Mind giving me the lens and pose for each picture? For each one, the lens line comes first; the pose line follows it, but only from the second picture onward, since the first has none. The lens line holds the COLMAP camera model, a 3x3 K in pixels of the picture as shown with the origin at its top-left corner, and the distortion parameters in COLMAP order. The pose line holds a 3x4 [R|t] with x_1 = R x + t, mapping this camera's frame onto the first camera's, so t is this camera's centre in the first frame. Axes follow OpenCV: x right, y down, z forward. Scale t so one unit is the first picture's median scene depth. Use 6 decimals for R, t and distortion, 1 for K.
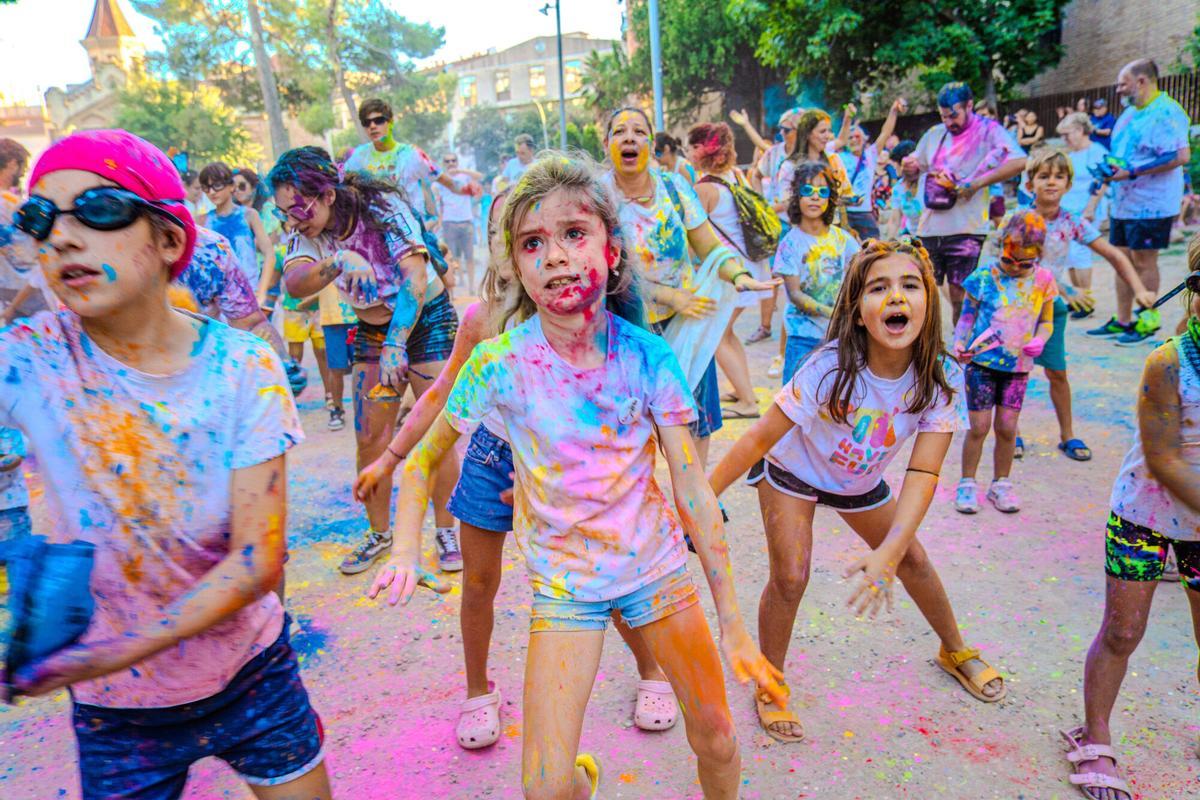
lens RADIAL K [[847.4, 0, 600.0], [0, 847.4, 400.0], [0, 0, 1]] dist [-0.143347, 0.103758]
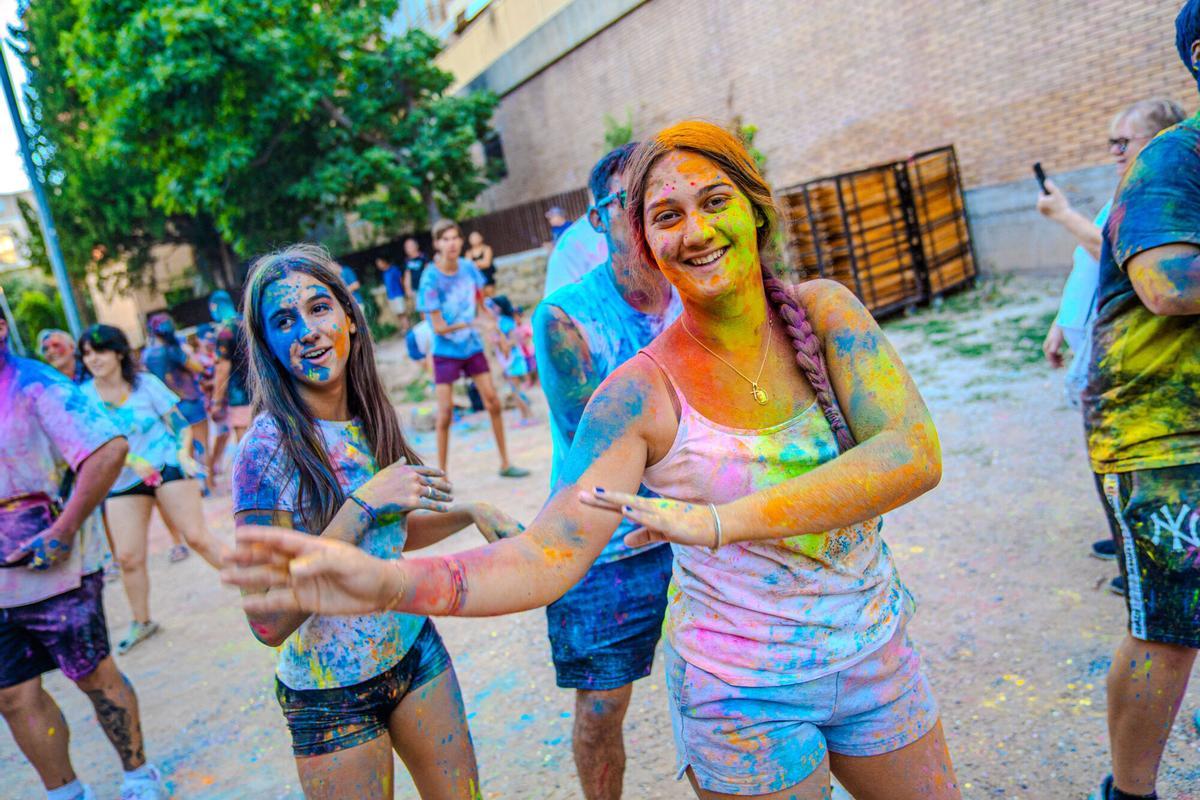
lens RADIAL K [[863.3, 0, 598.0], [0, 863.3, 431.0], [0, 0, 1]] dist [-0.165877, 0.119795]
pose [[0.871304, -0.190840, 0.452116, 0.110092], [0.237977, 0.970025, -0.049171, -0.039699], [-0.429180, 0.150436, 0.890603, 0.084095]]
